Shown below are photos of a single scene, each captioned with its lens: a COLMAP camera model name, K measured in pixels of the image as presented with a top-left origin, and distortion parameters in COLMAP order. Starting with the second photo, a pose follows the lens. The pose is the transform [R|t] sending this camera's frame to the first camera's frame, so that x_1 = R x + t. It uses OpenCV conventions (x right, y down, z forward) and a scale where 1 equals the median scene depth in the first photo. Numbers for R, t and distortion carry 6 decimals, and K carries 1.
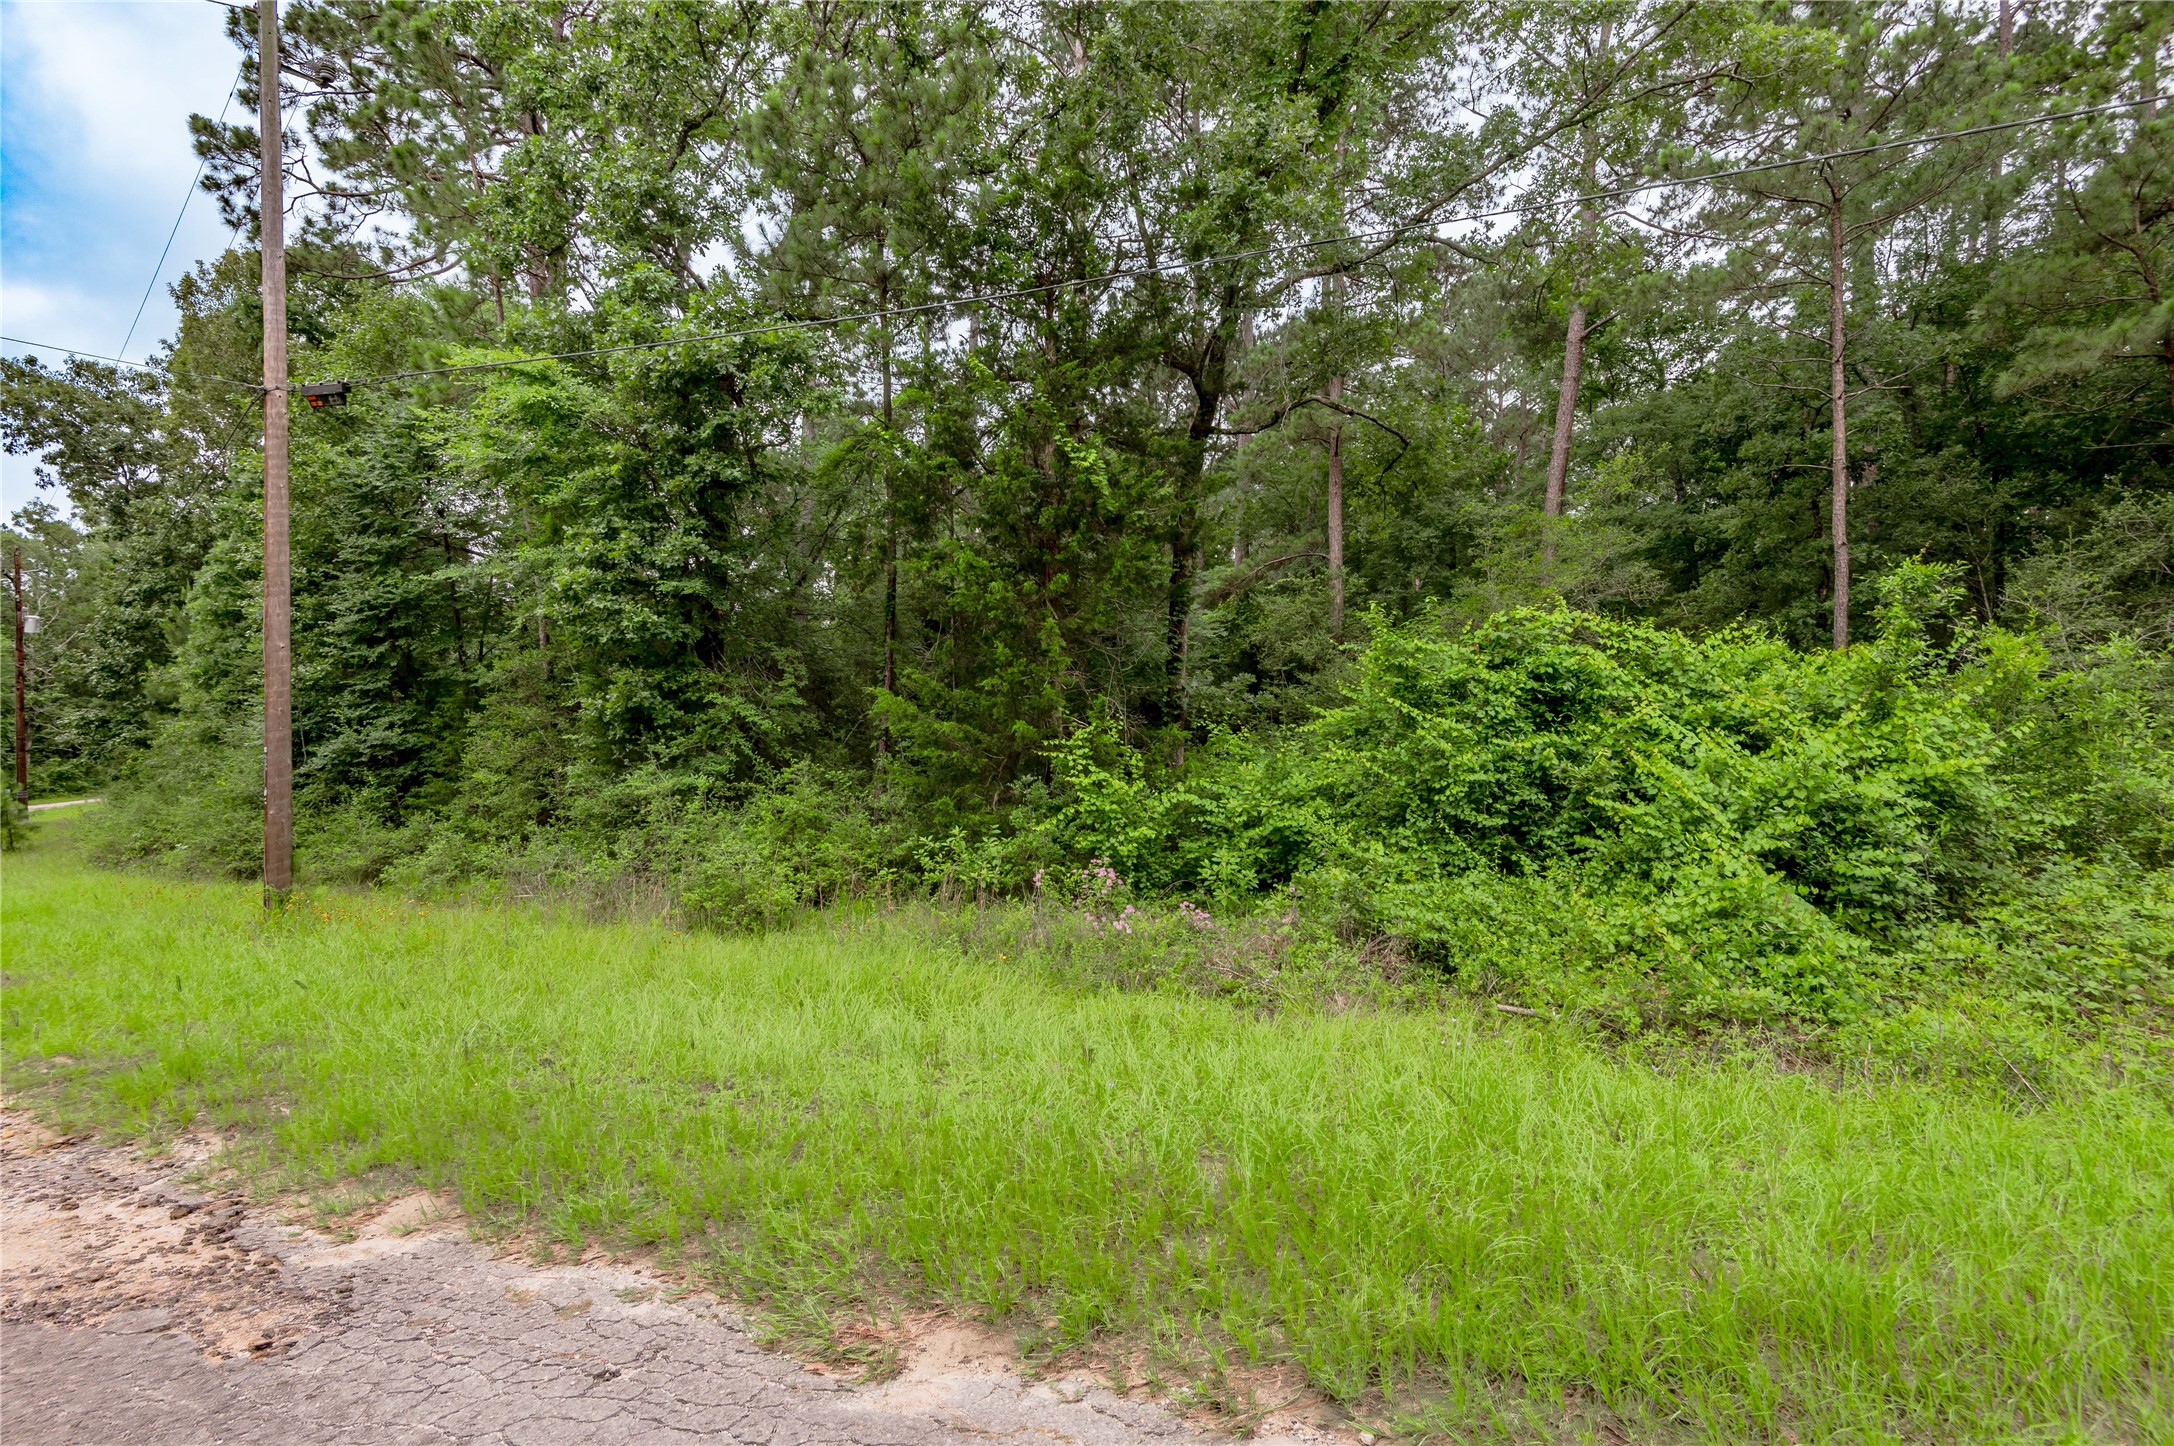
lens RADIAL K [[1009.7, 0, 1087.0], [0, 1009.7, 723.0], [0, 0, 1]] dist [0.022431, -0.014206]
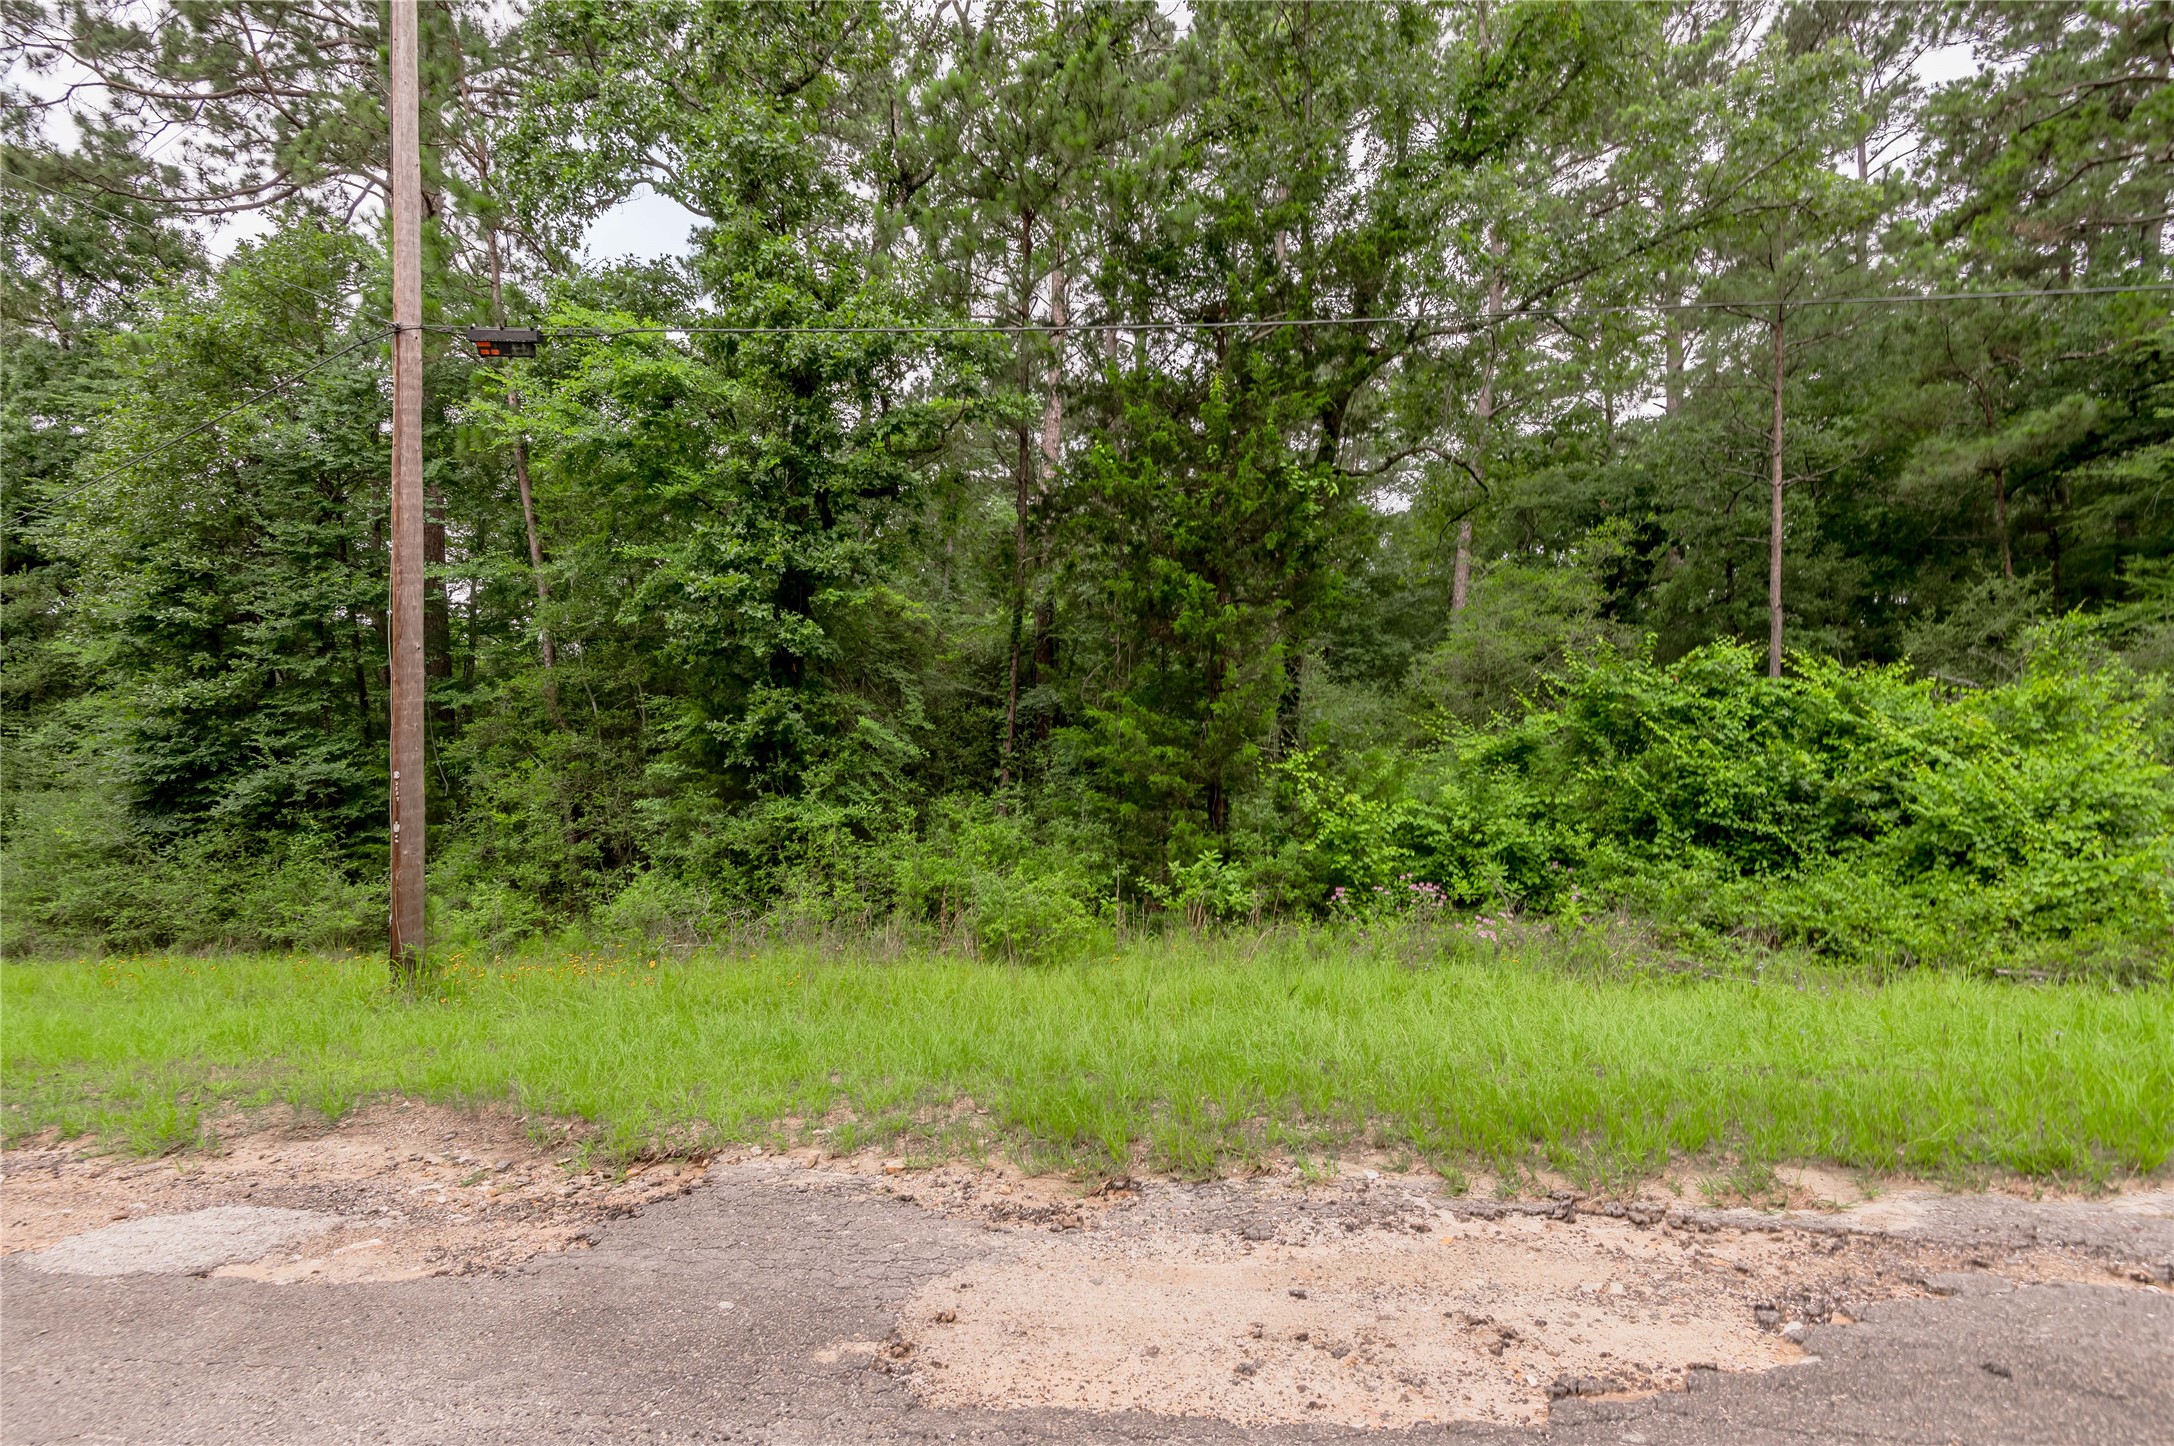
lens RADIAL K [[1020.1, 0, 1101.2], [0, 1020.1, 766.2], [0, 0, 1]] dist [0.029195, -0.015166]
pose [[0.964720, 0.000178, 0.263278, -0.398654], [0.001311, 0.999984, -0.005481, 0.020126], [-0.263275, 0.005632, 0.964704, 0.054237]]
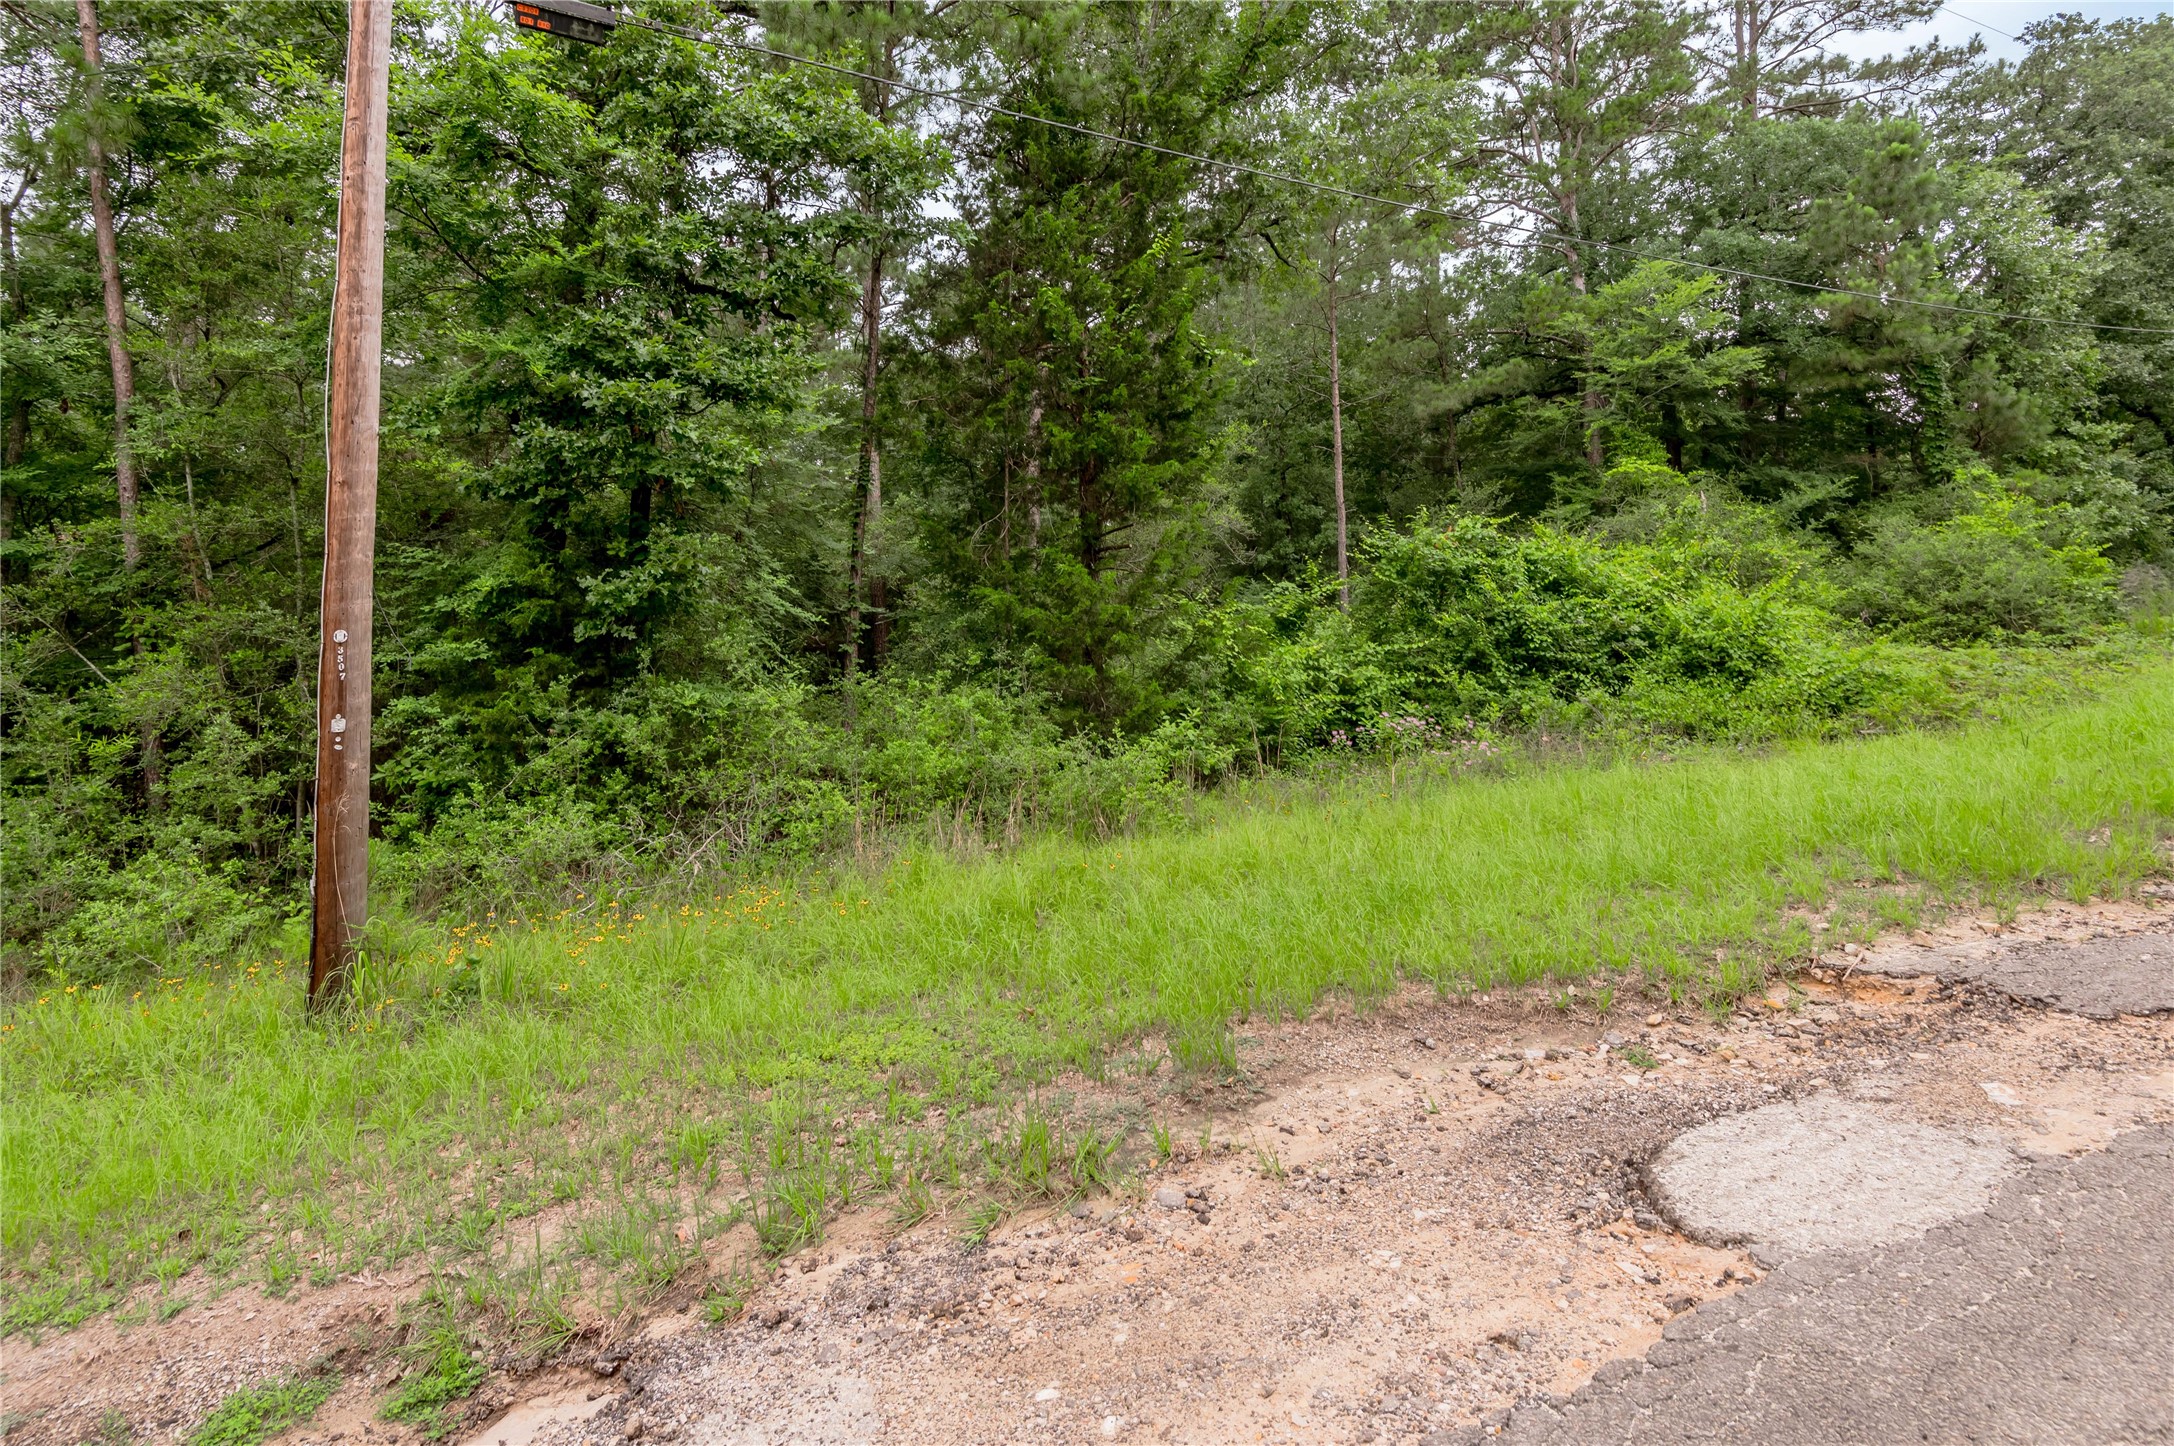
lens RADIAL K [[1063.2, 0, 1030.6], [0, 1063.2, 566.0], [0, 0, 1]] dist [0.037980, -0.030002]
pose [[0.685416, 0.035713, 0.727276, -0.785627], [0.051981, 0.993849, -0.097791, 0.048819], [-0.726294, 0.104832, 0.679343, 0.335923]]
